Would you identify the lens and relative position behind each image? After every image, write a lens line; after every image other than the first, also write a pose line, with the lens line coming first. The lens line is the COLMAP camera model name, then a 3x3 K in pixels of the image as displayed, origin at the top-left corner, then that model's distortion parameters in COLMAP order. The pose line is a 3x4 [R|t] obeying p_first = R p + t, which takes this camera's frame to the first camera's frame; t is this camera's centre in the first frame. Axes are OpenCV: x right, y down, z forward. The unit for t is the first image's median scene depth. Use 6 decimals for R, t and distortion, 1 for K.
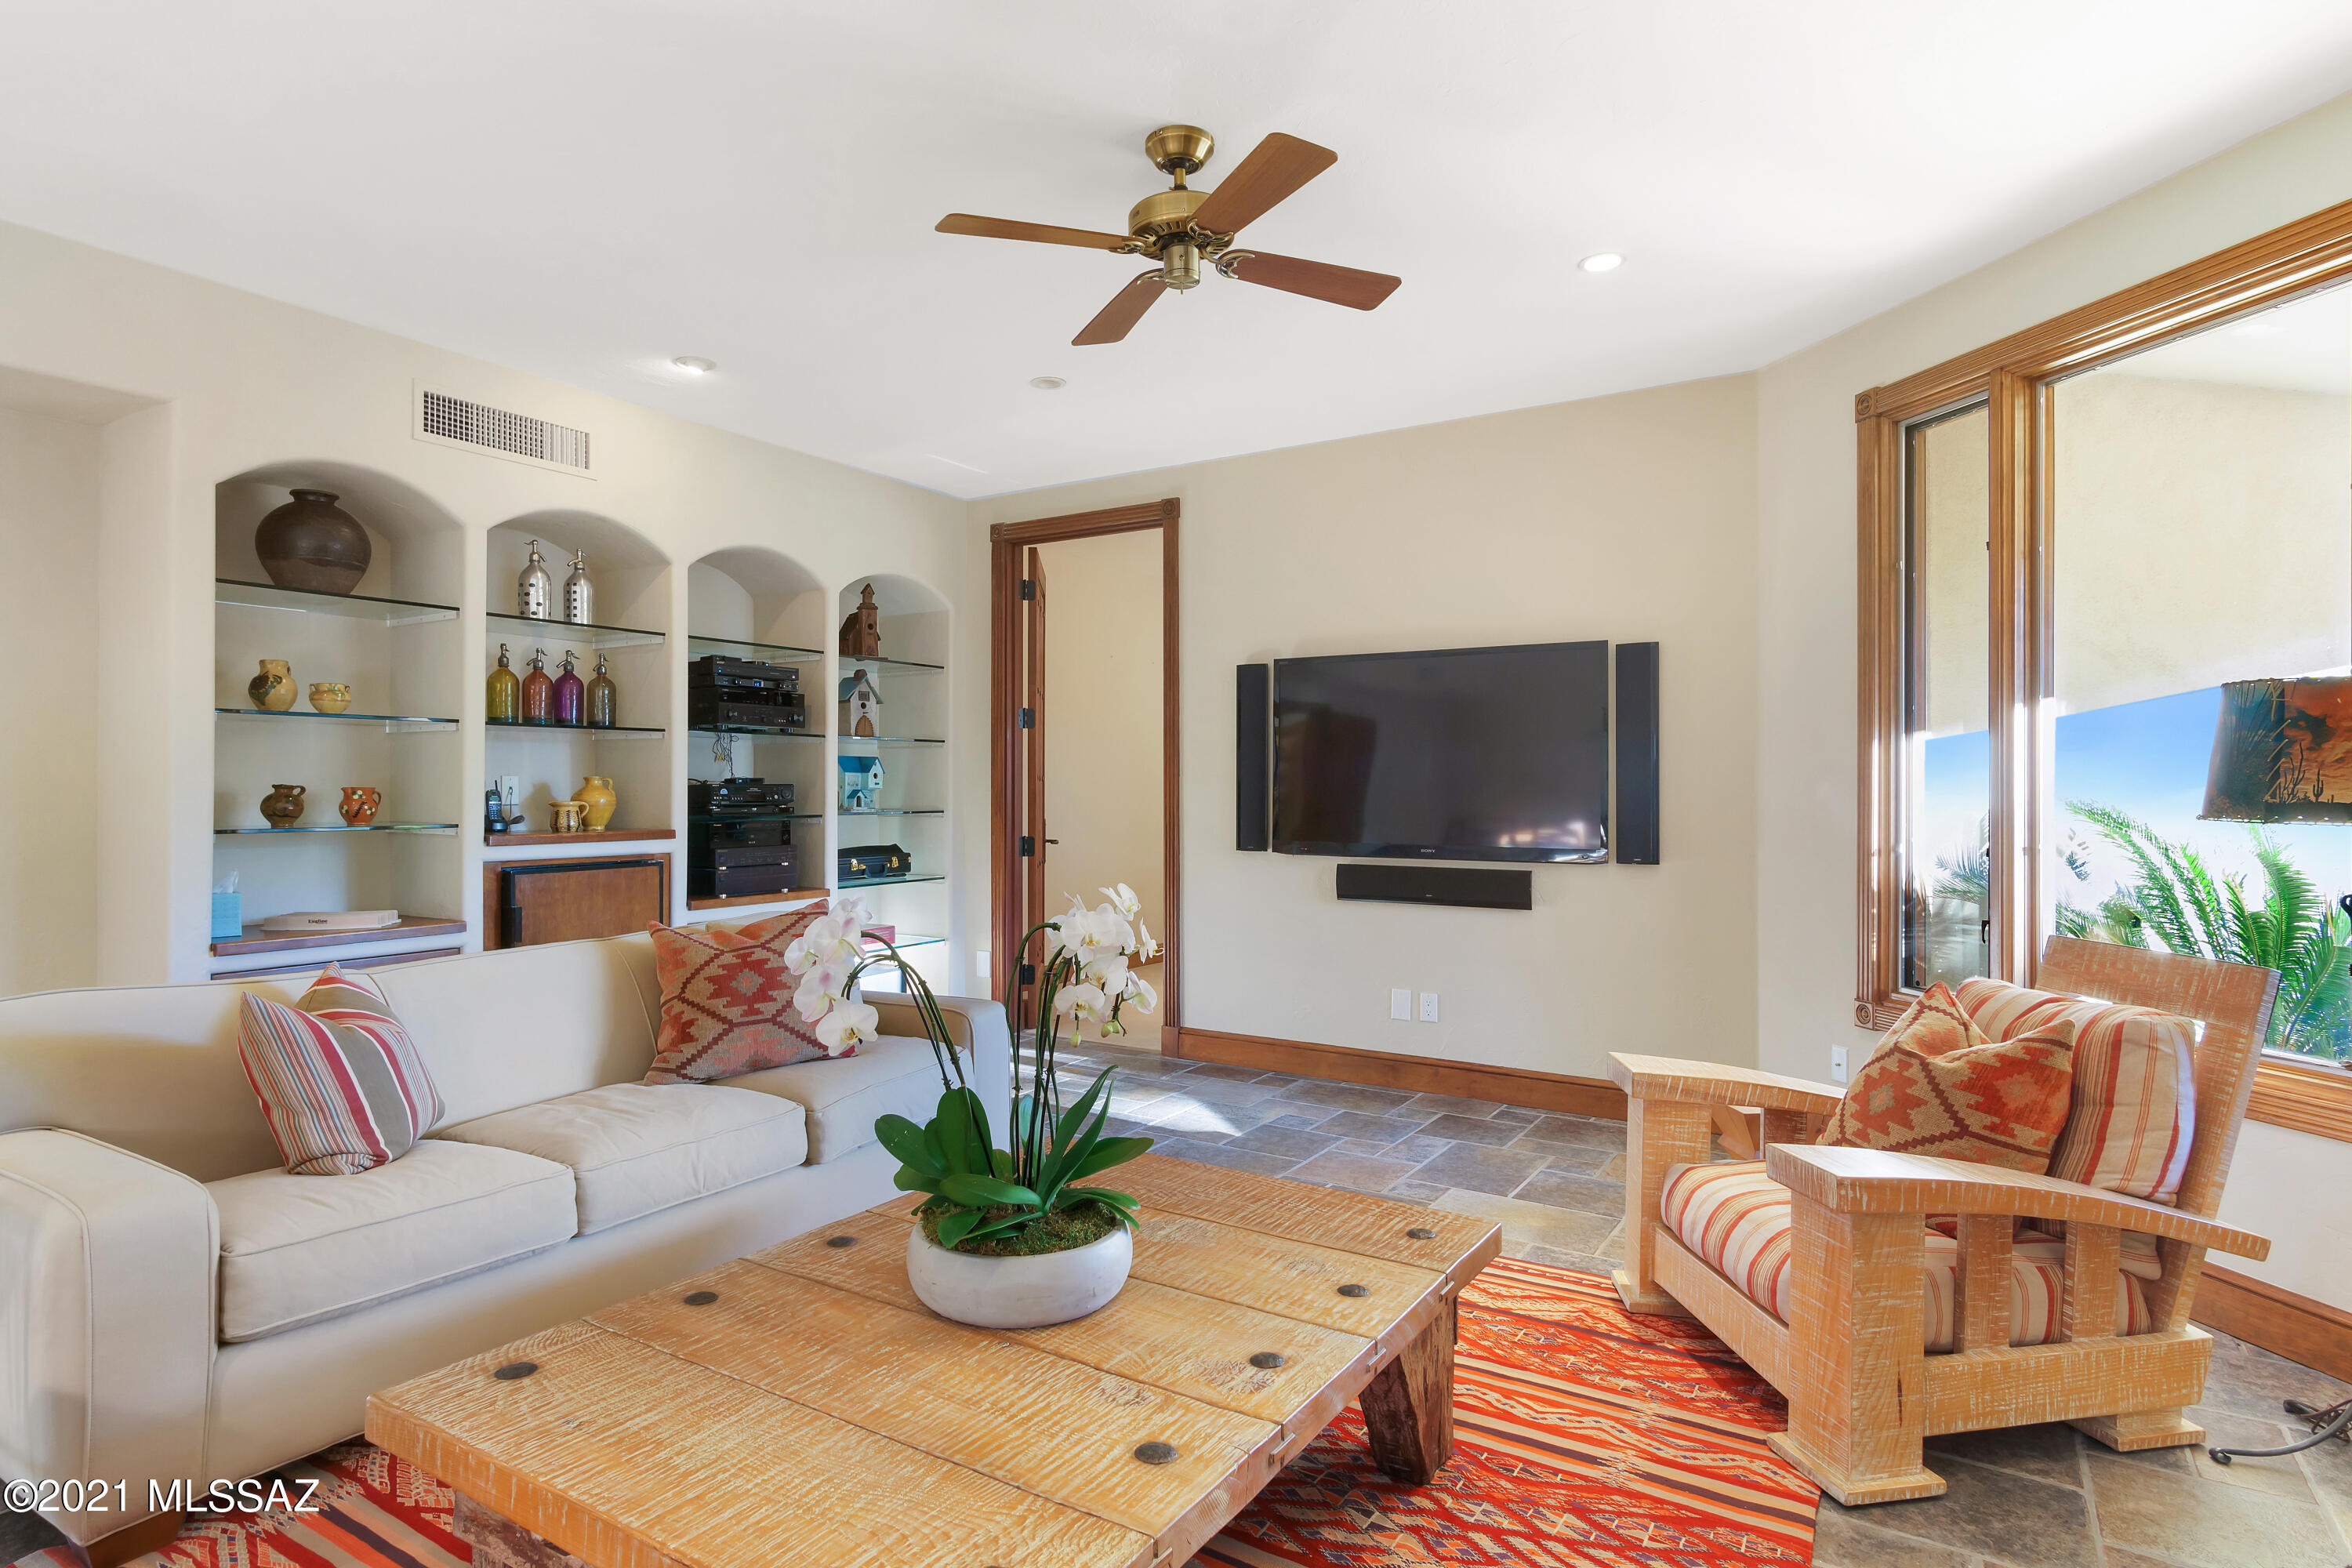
lens RADIAL K [[1260.1, 0, 1157.3], [0, 1260.1, 790.1], [0, 0, 1]] dist [-0.004923, 0.000321]
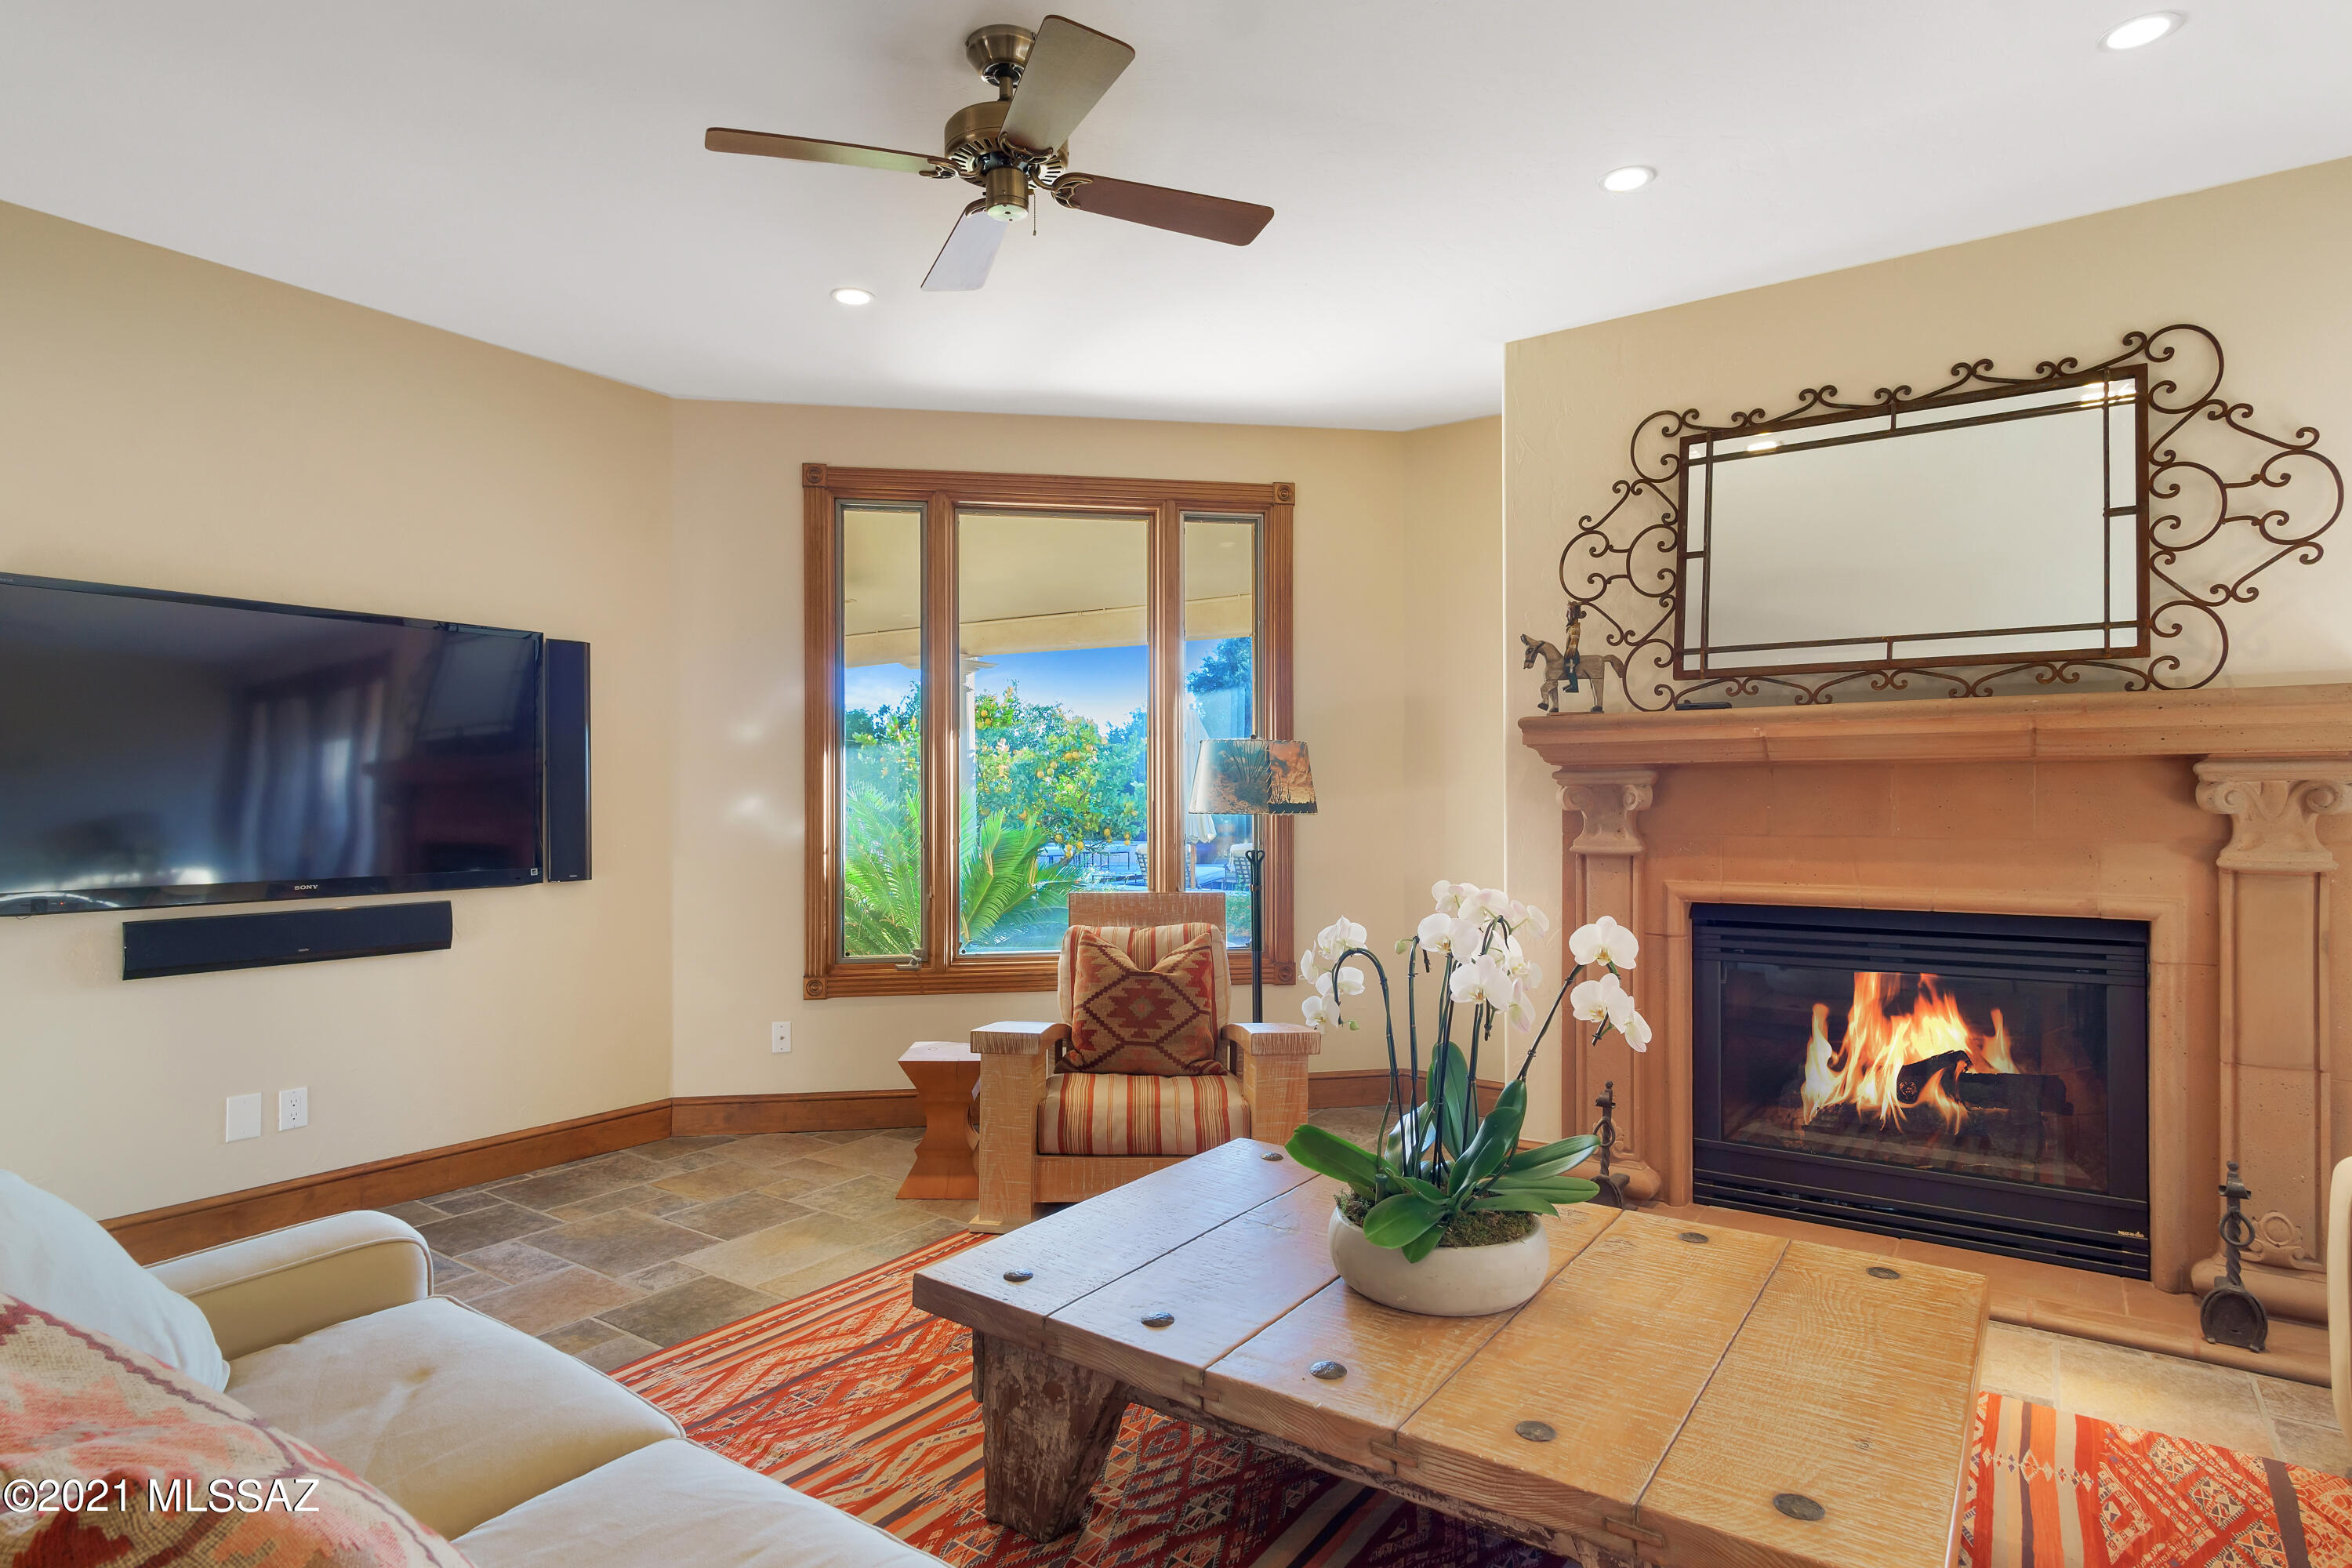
lens RADIAL K [[1260.1, 0, 1155.8], [0, 1260.1, 783.0], [0, 0, 1]] dist [-0.004923, 0.000321]
pose [[0.058207, 0.005132, 0.998291, -0.616975], [0.007621, 0.999955, -0.005585, -0.004931], [-0.998275, 0.007933, 0.058165, 0.621289]]
